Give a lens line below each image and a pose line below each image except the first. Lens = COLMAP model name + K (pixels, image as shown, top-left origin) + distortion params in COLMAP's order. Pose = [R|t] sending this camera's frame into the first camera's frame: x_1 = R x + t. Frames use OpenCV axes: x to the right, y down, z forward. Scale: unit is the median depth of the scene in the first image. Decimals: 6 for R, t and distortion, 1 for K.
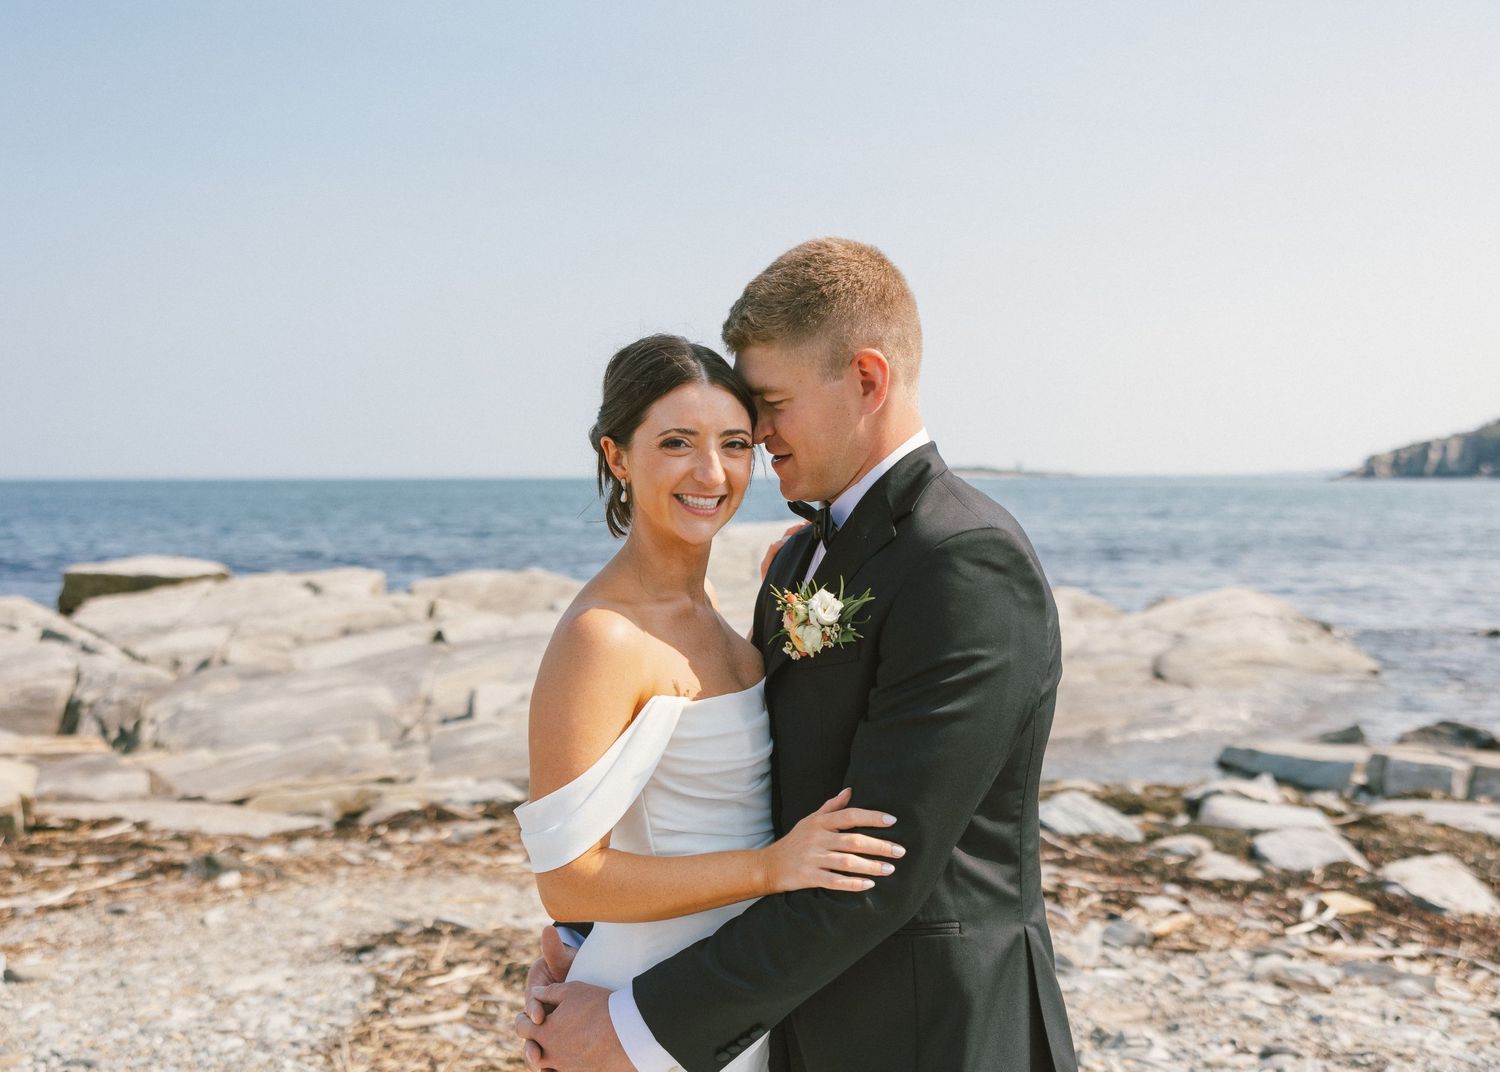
lens RADIAL K [[1510.8, 0, 751.2], [0, 1510.8, 533.3], [0, 0, 1]] dist [-0.008421, 0.000000]
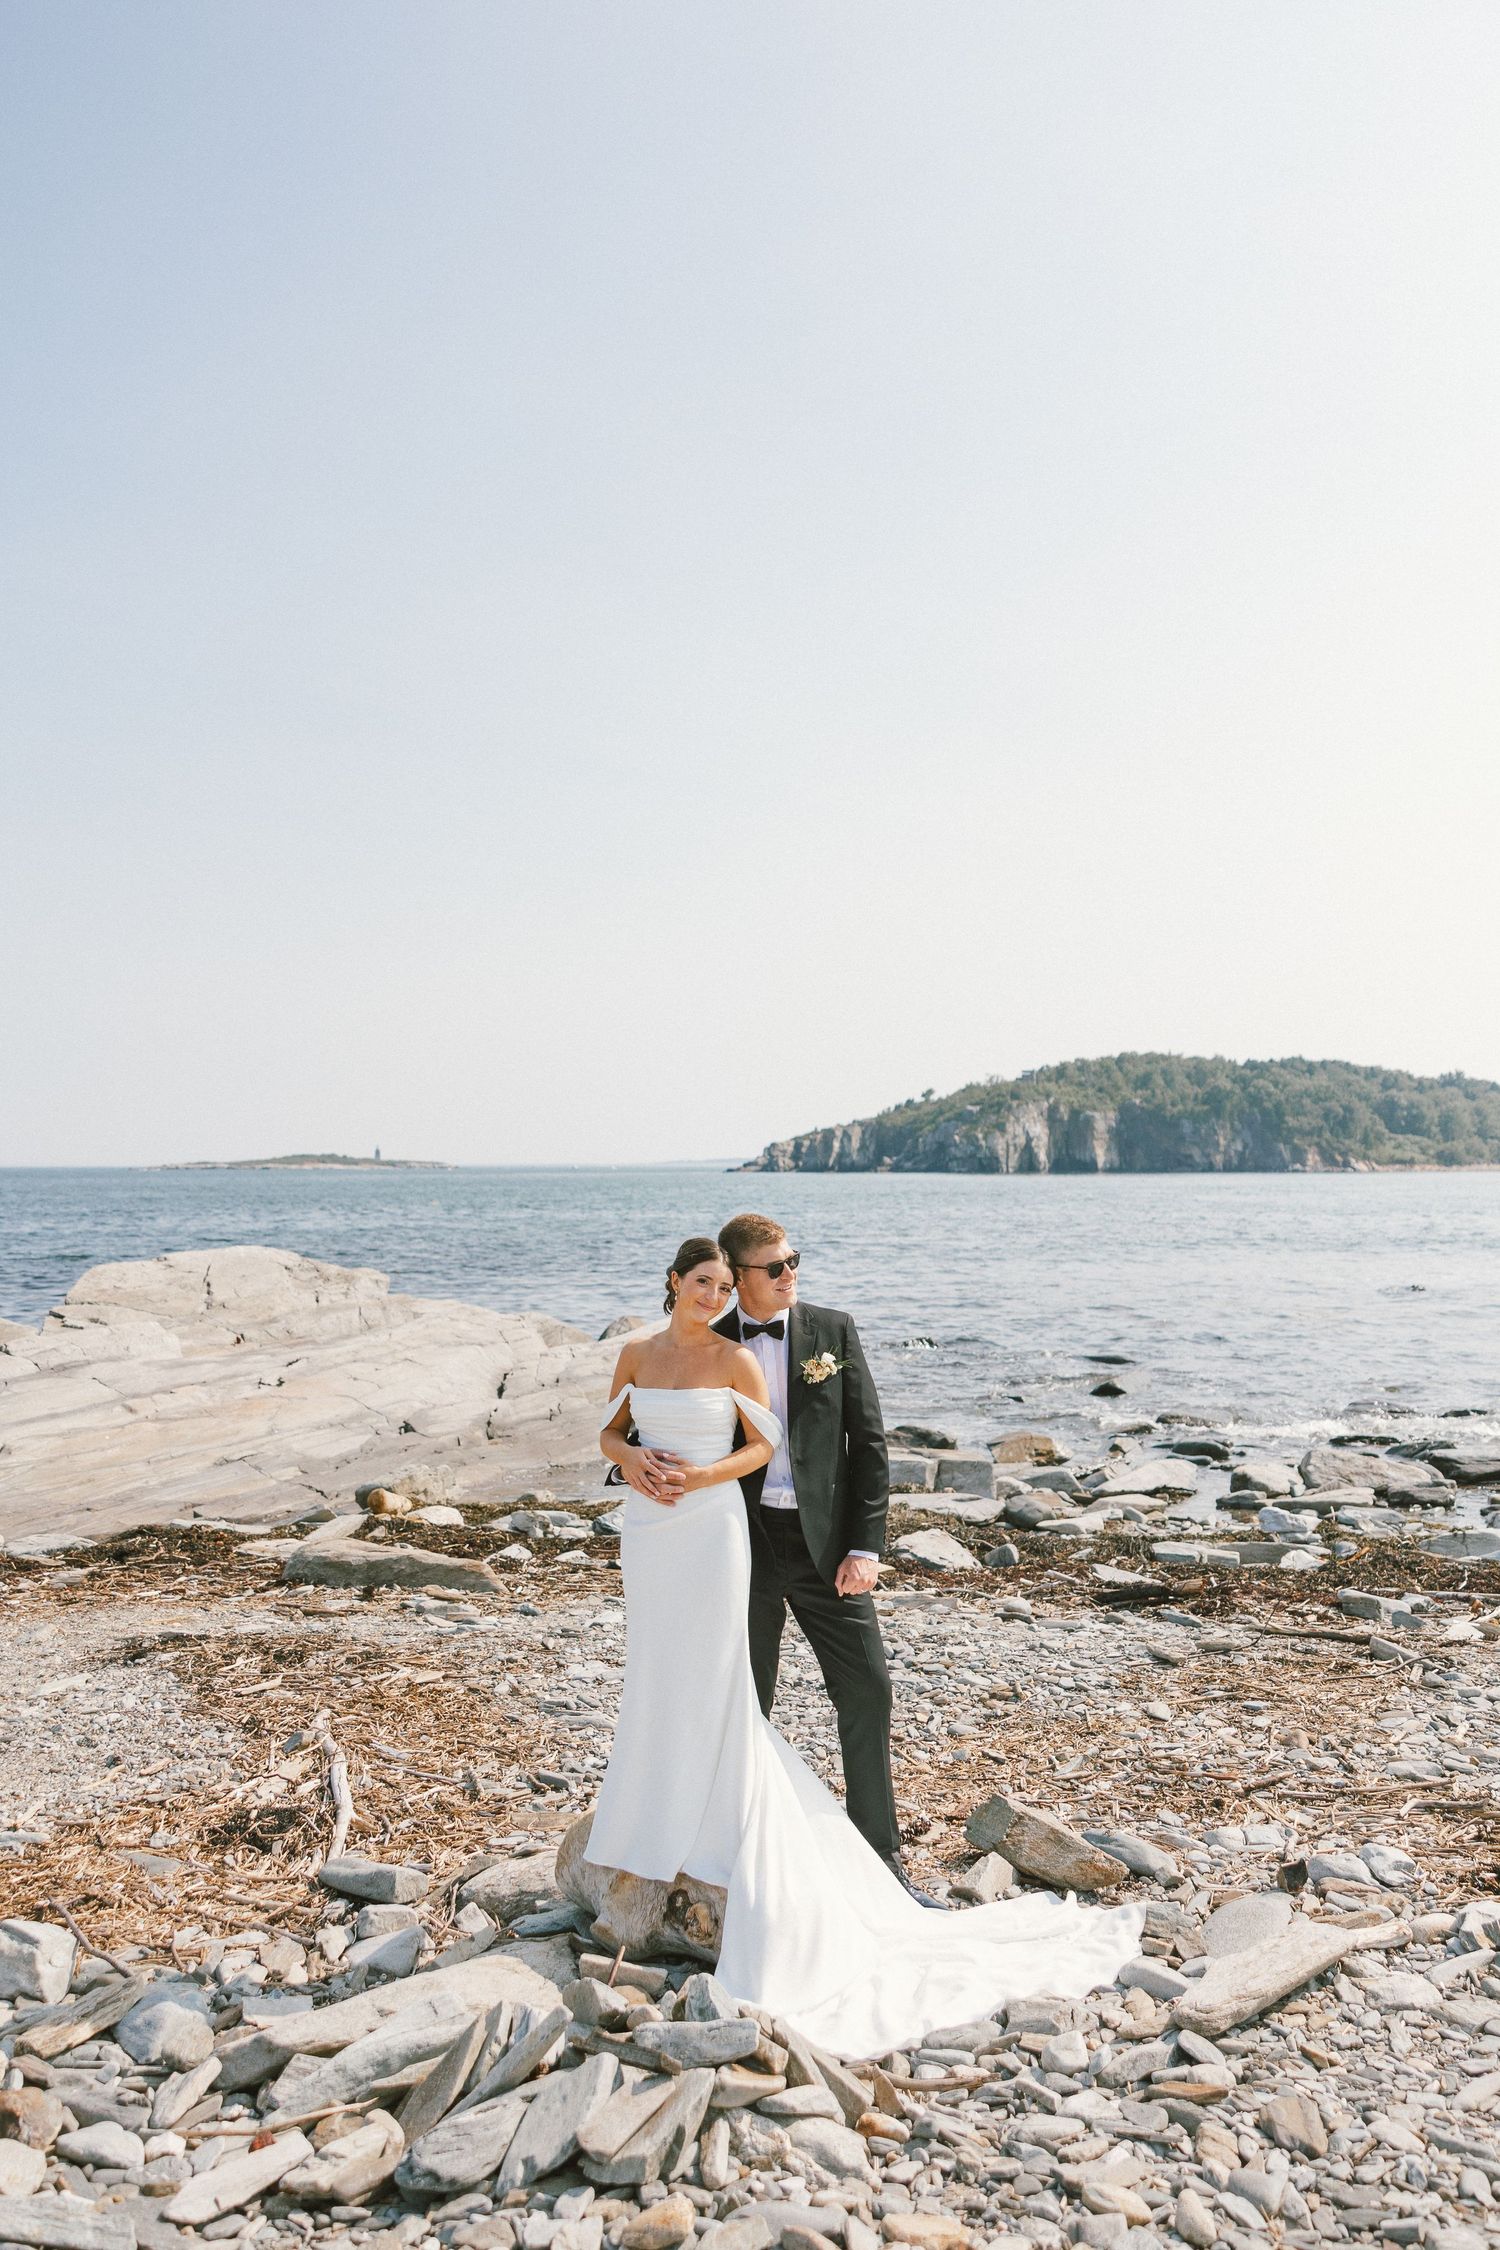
lens RADIAL K [[1852.6, 0, 738.1], [0, 1852.6, 1126.4], [0, 0, 1]] dist [-0.012935, -0.010345]
pose [[0.930304, 0.010632, 0.366636, -0.208166], [0.010273, 0.998432, -0.055019, -0.029568], [-0.366647, 0.054951, 0.928736, -0.308488]]
